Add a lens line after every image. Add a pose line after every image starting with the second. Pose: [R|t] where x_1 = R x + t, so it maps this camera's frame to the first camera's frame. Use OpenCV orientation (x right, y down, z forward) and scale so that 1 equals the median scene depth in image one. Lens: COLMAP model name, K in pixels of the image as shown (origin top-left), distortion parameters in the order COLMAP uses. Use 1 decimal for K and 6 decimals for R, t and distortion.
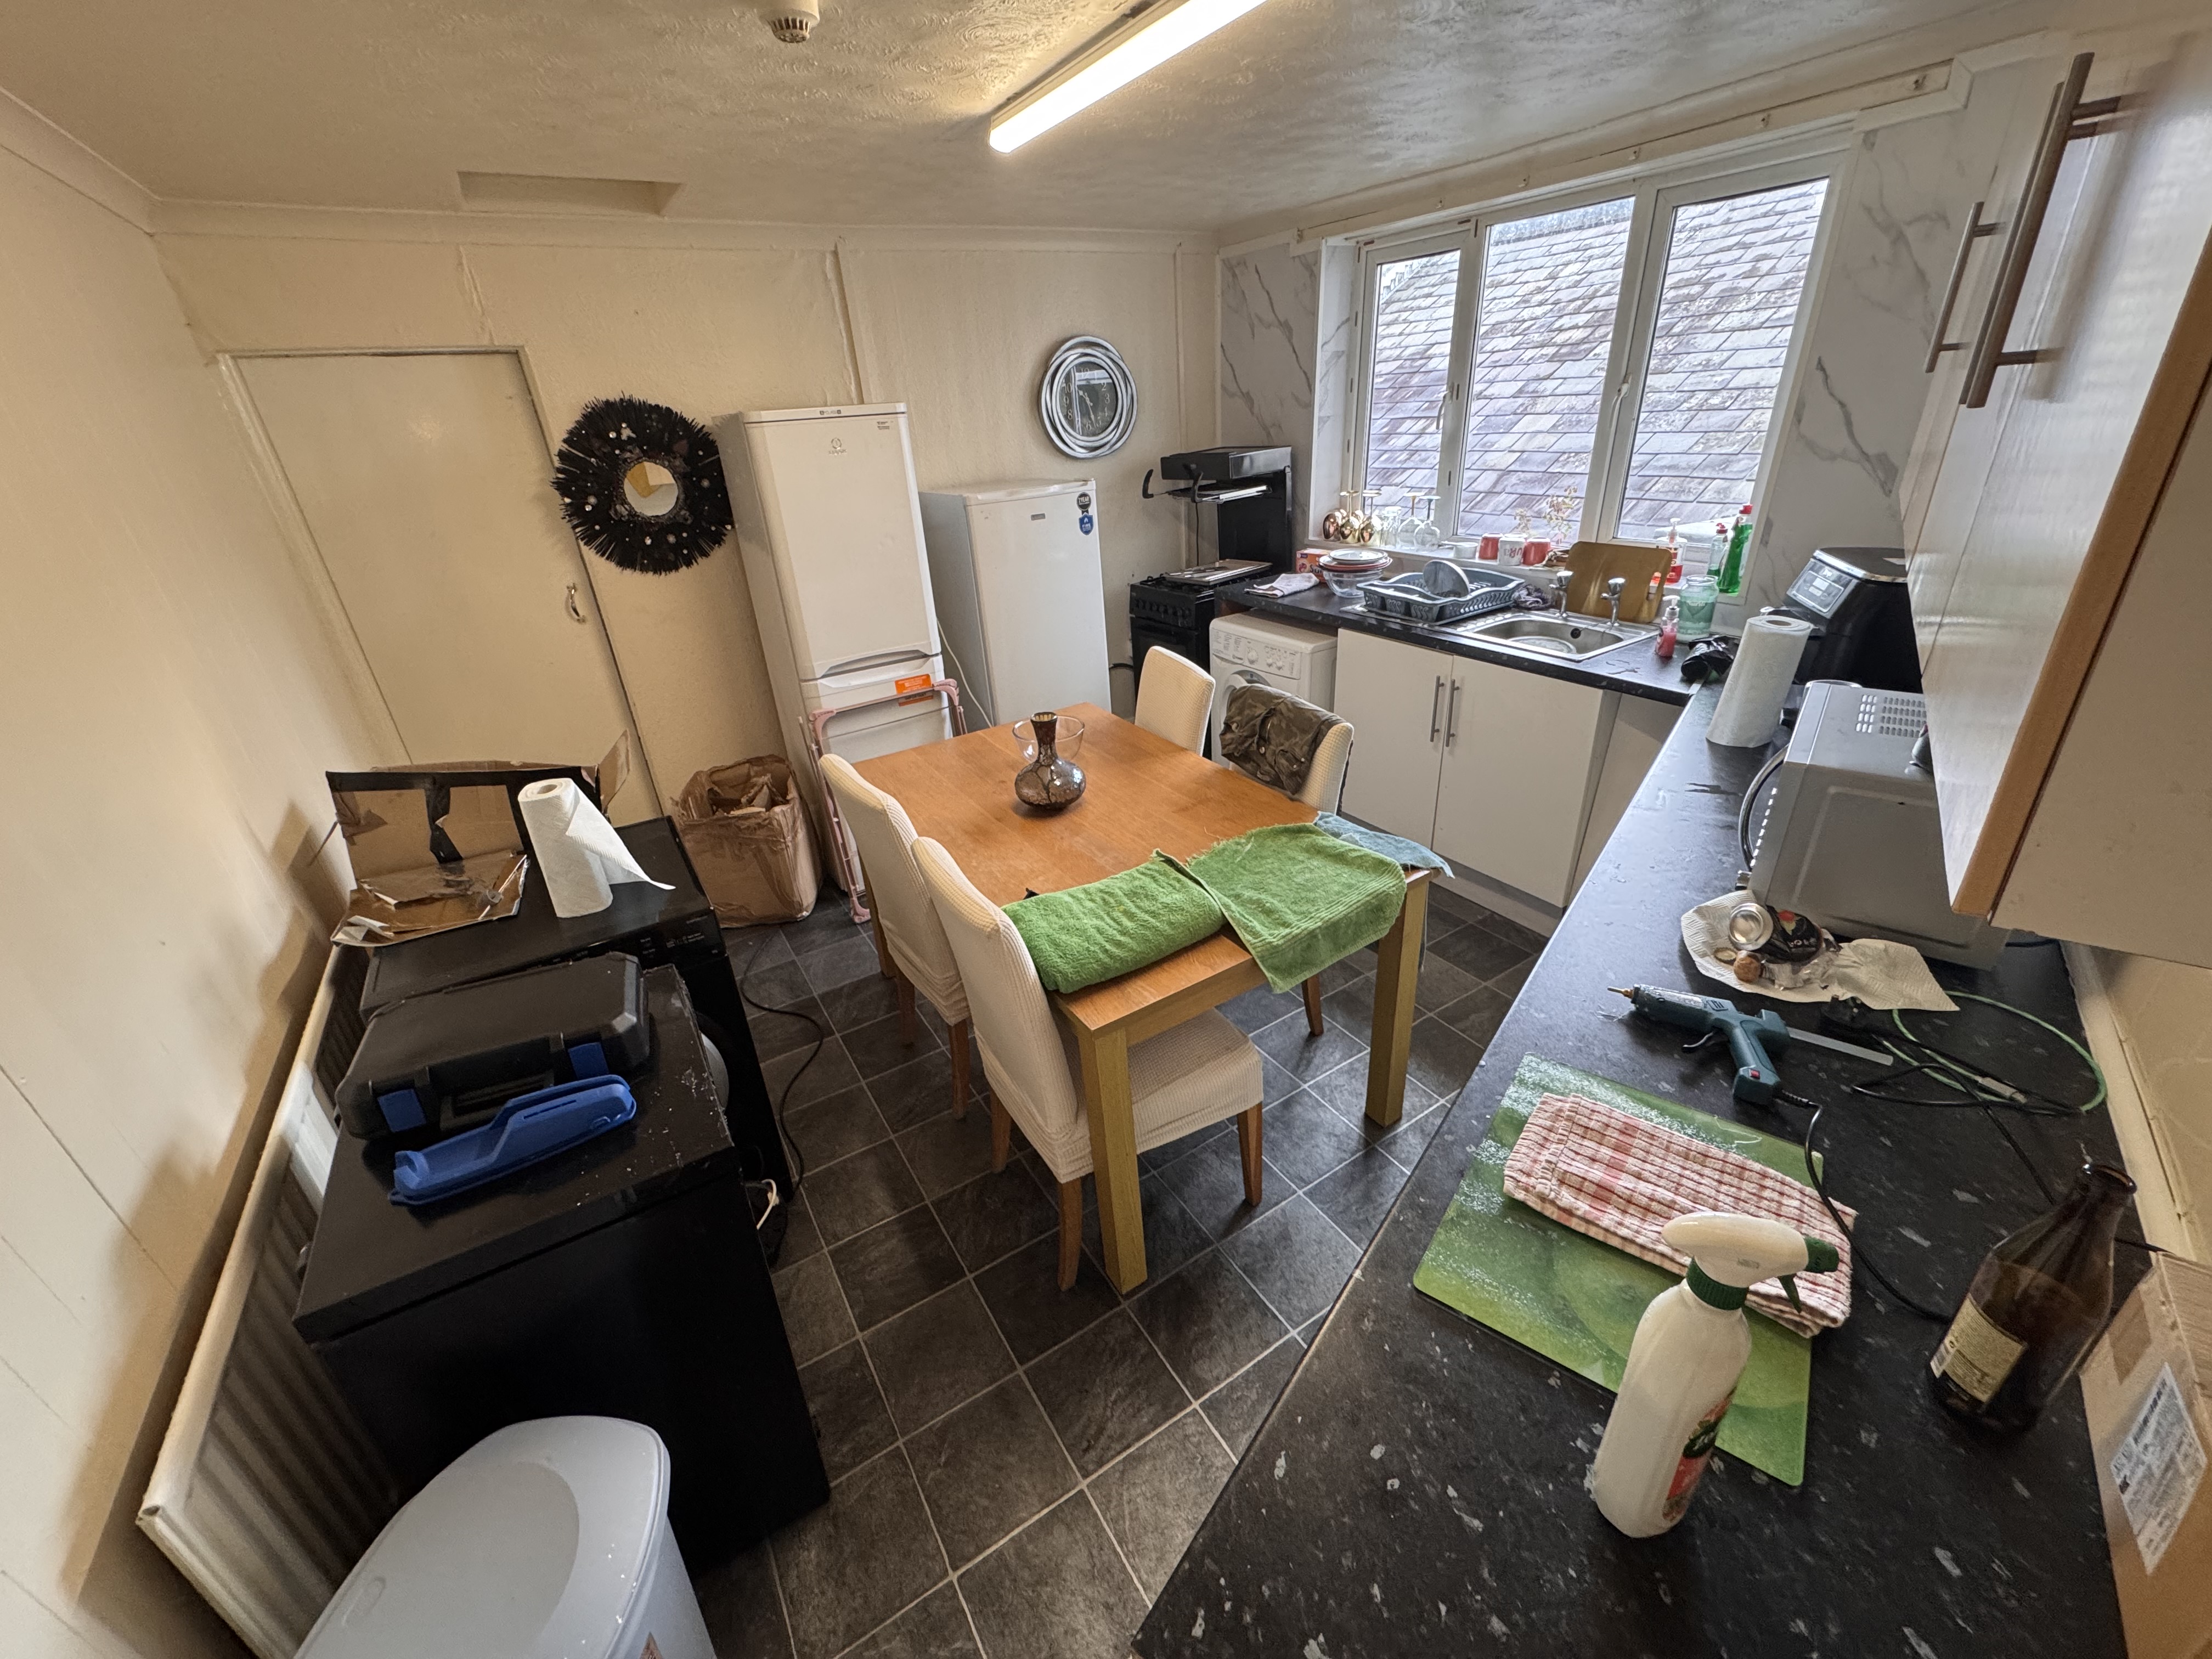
lens RADIAL K [[881.9, 0, 1098.9], [0, 881.9, 833.2], [0, 0, 1]] dist [-0.003024, 0.000485]
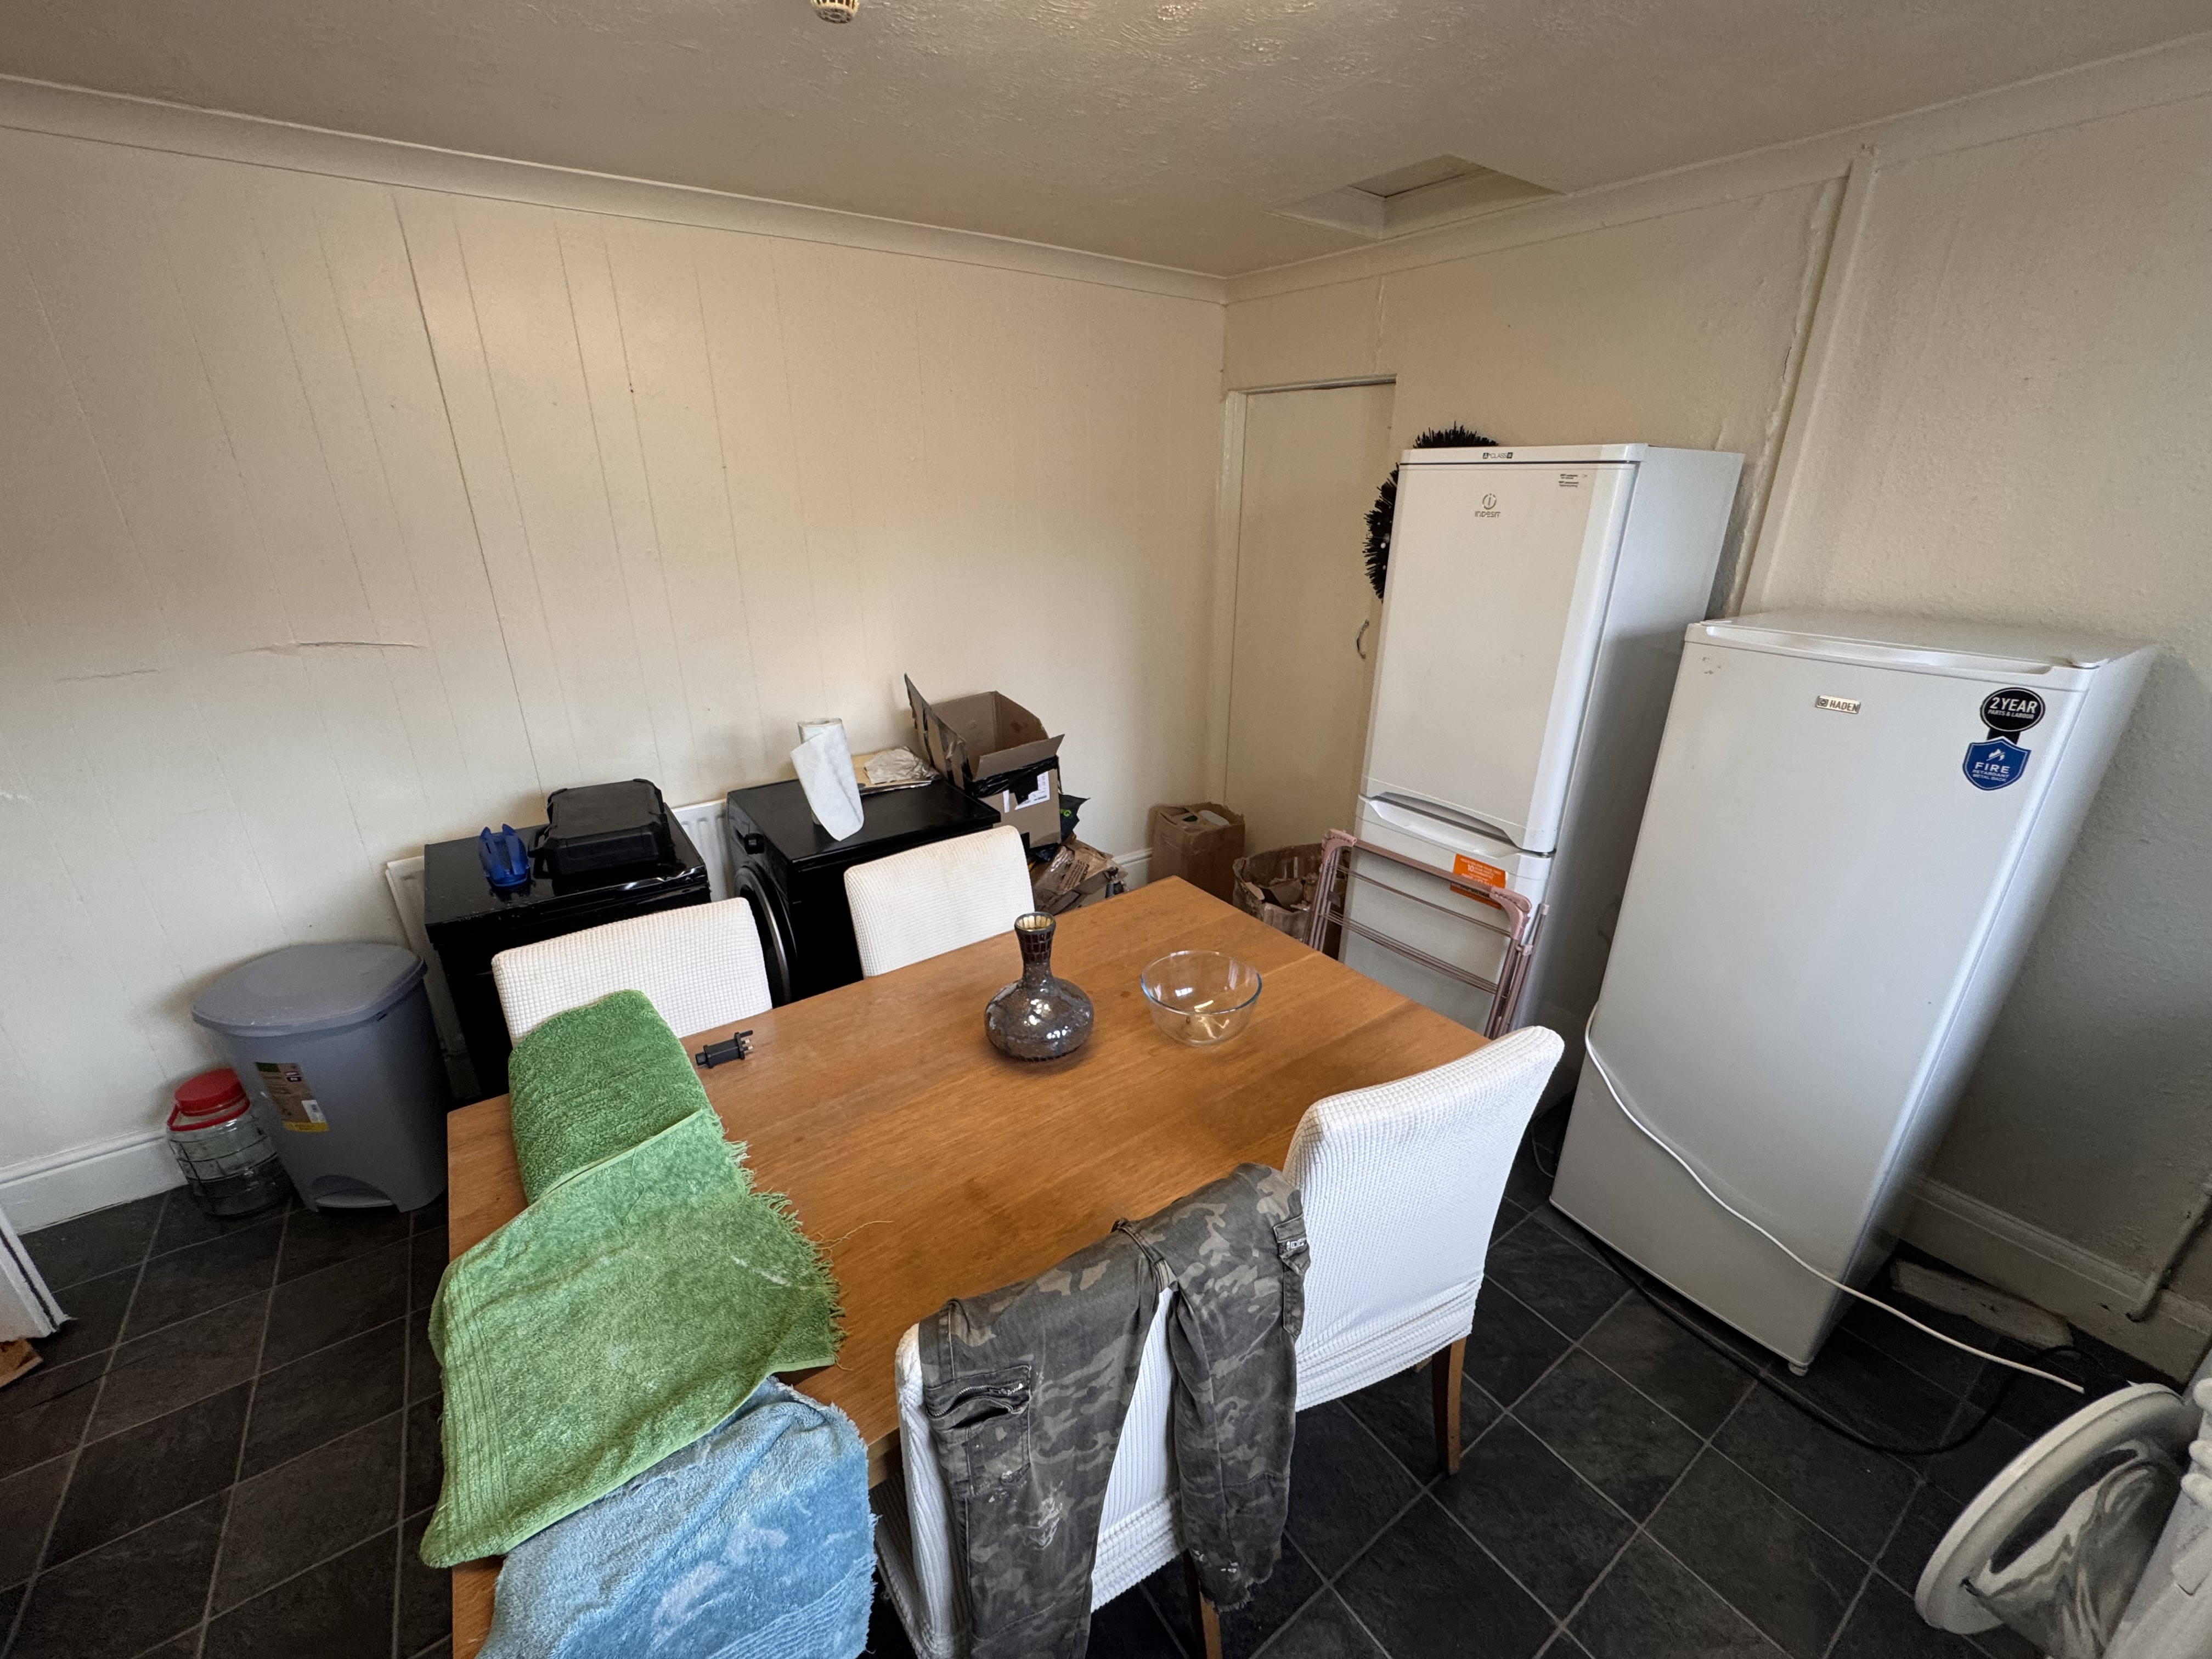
lens RADIAL K [[881.9, 0, 1102.1], [0, 881.9, 824.6], [0, 0, 1]] dist [-0.003024, 0.000485]
pose [[0.045978, 0.422055, -0.905403, 0.349883], [-0.440008, 0.822257, 0.360952, -0.313670], [0.896816, 0.381789, 0.223513, 0.605199]]
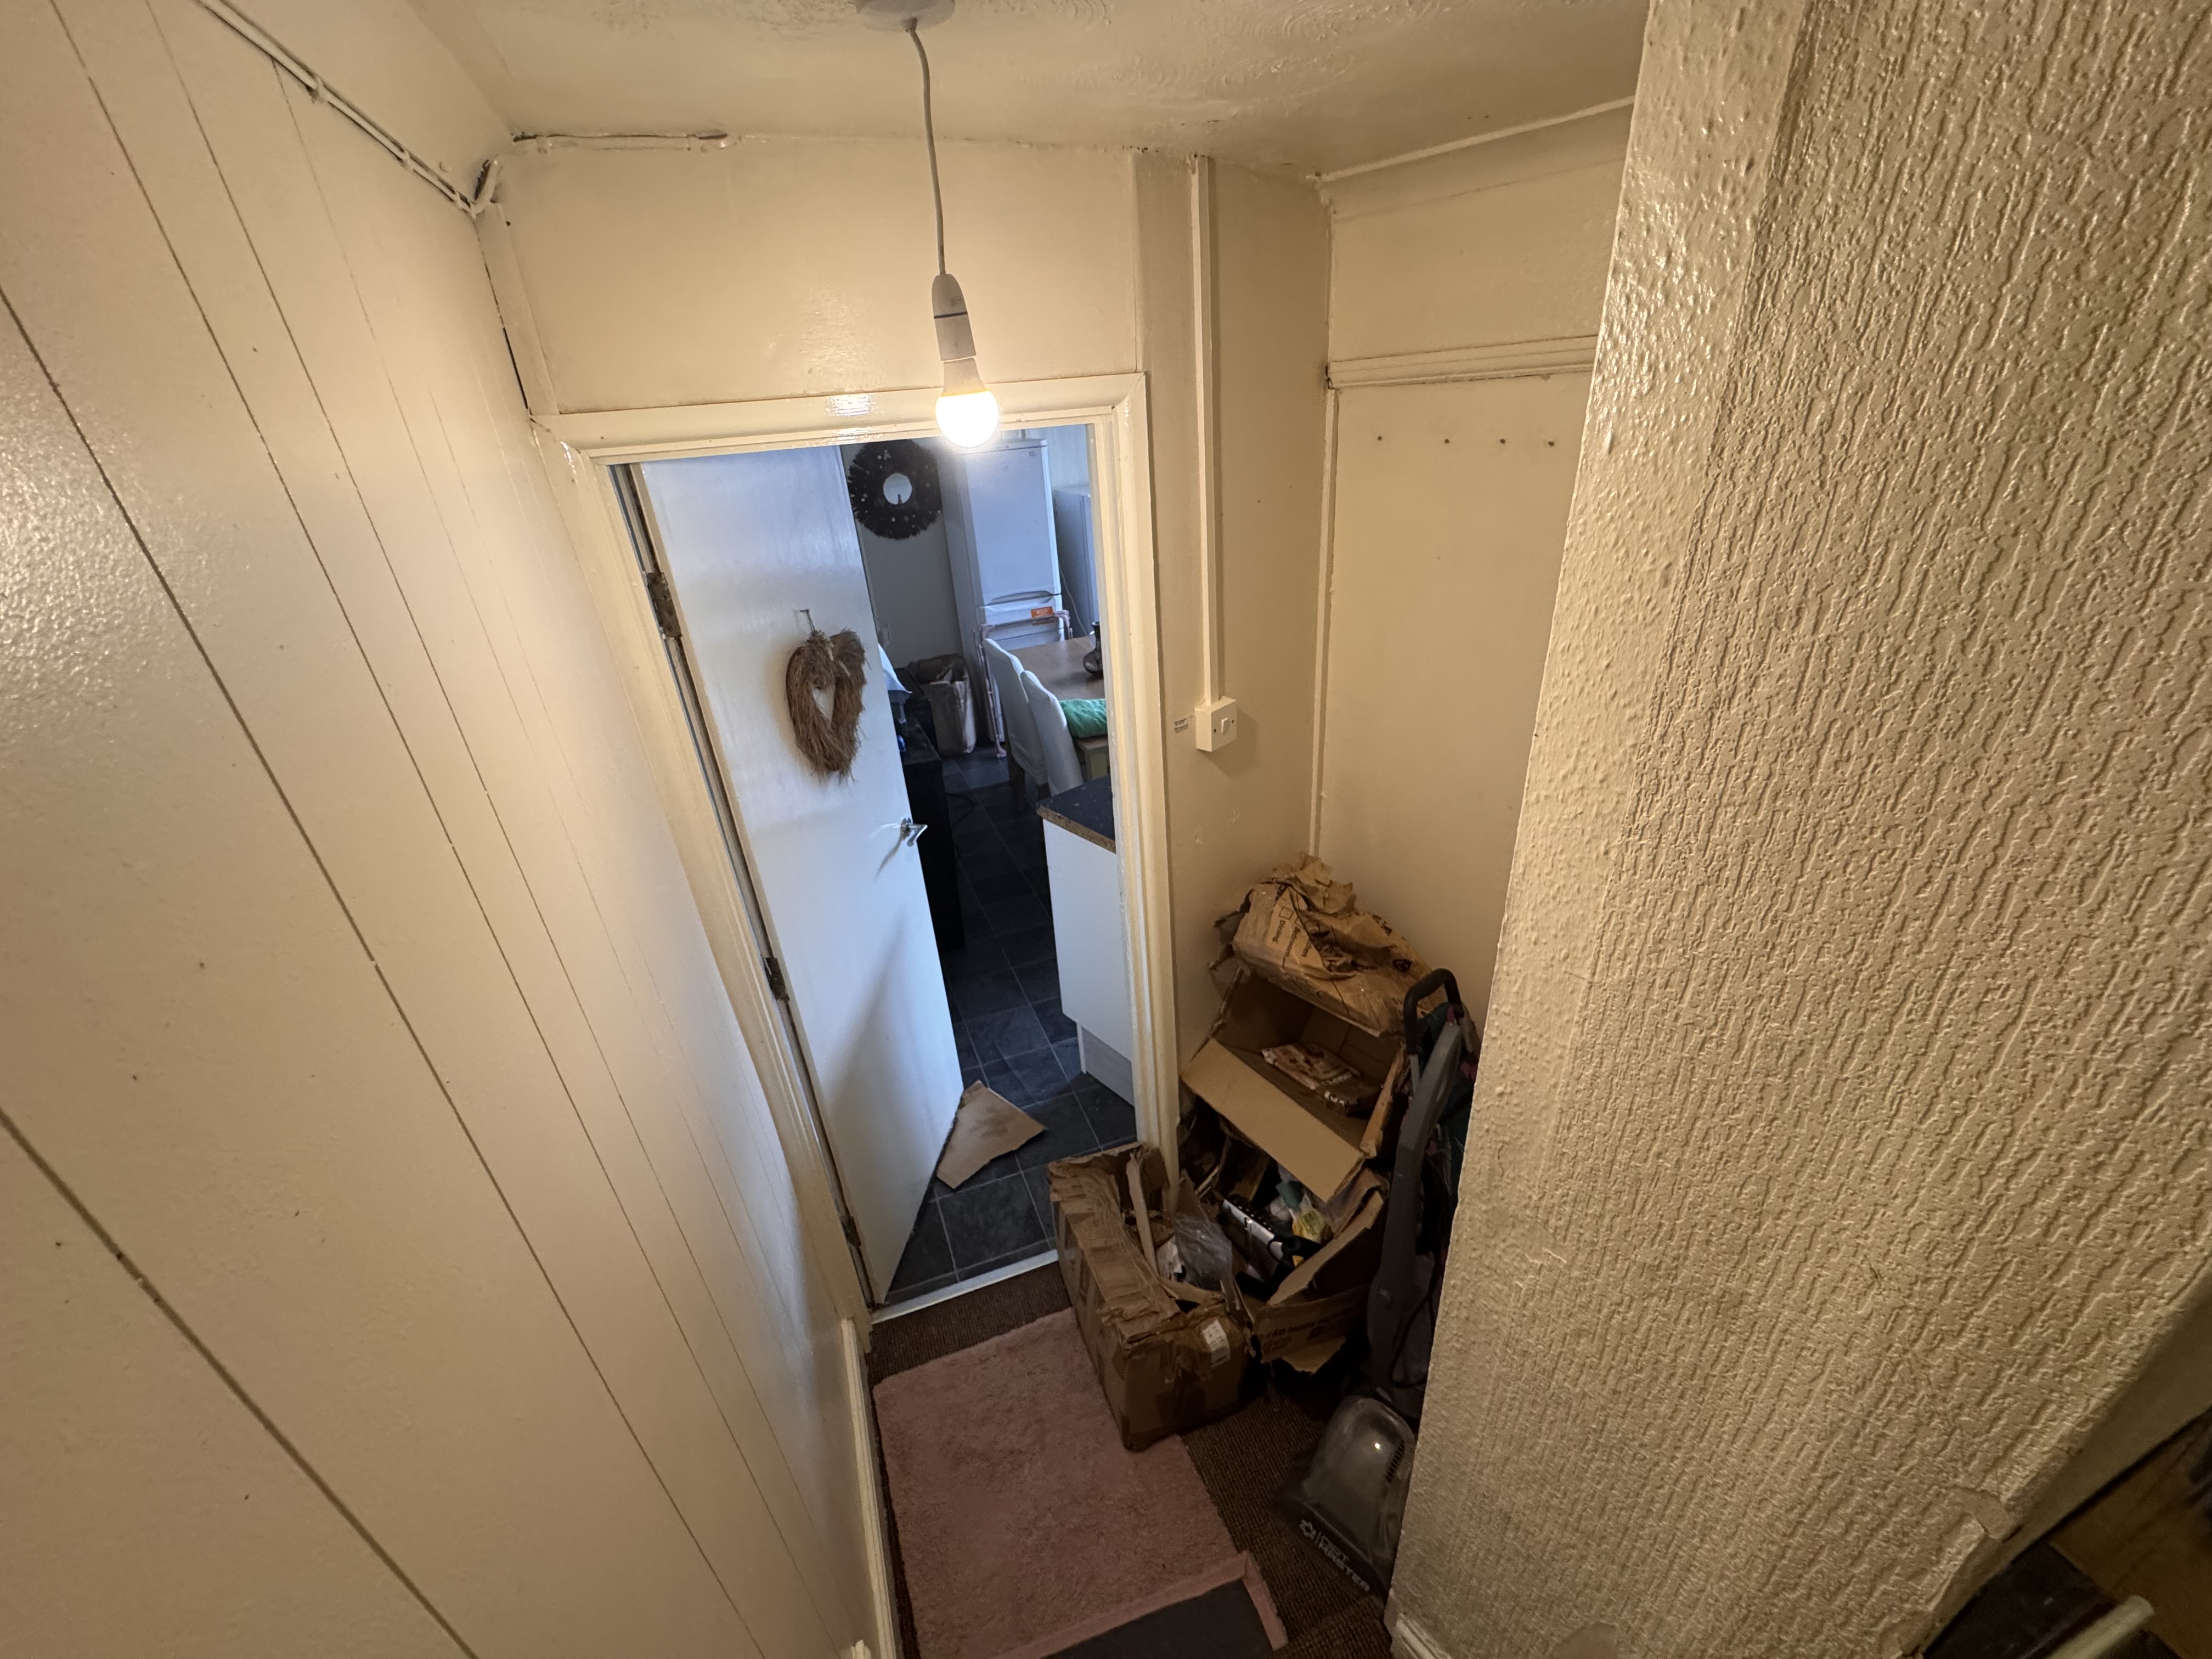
lens RADIAL K [[881.9, 0, 1089.5], [0, 881.9, 833.0], [0, 0, 1]] dist [-0.003024, 0.000485]
pose [[0.980474, 0.080046, -0.179622, 0.199680], [-0.073318, 0.996346, 0.043799, 0.159191], [0.182471, -0.029774, 0.982760, -0.590943]]
